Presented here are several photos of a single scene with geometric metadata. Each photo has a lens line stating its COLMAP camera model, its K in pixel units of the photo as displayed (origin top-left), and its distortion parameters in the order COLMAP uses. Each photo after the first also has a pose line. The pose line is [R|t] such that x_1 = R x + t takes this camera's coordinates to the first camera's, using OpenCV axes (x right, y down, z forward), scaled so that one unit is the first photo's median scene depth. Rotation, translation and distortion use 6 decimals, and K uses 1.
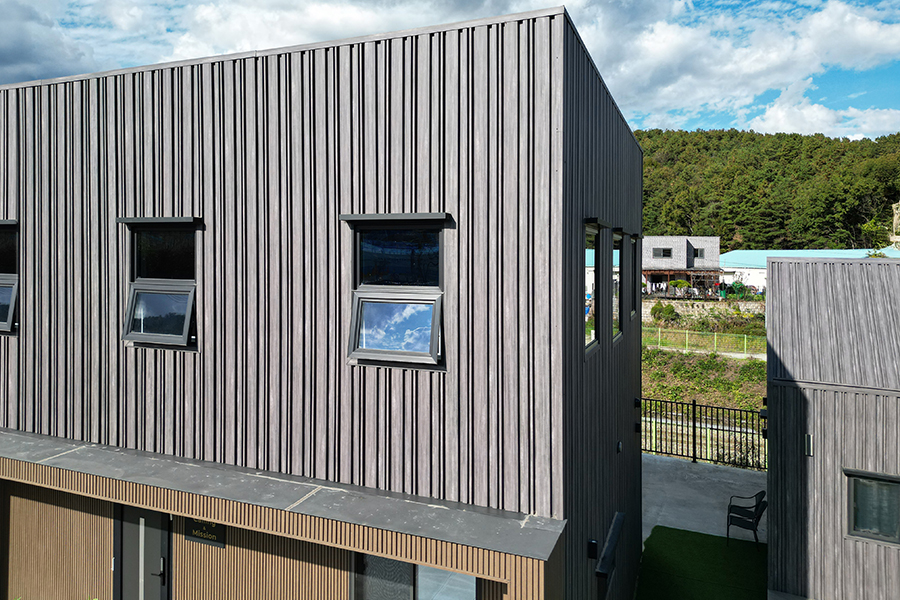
lens RADIAL K [[629.6, 0, 448.2], [0, 629.6, 247.1], [0, 0, 1]] dist [0.008580, -0.001074]
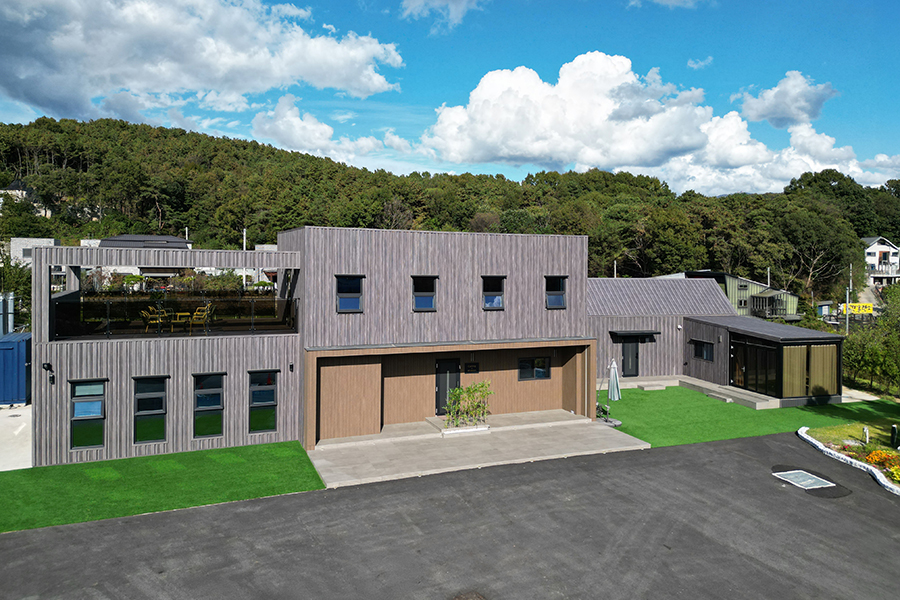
lens RADIAL K [[614.9, 0, 449.3], [0, 614.9, 254.0], [0, 0, 1]] dist [0.032523, -0.005454]
pose [[0.710299, 0.004381, 0.703887, -1.815303], [-0.017811, 0.999772, 0.011751, -0.128280], [-0.703675, -0.020883, 0.710215, -0.766211]]
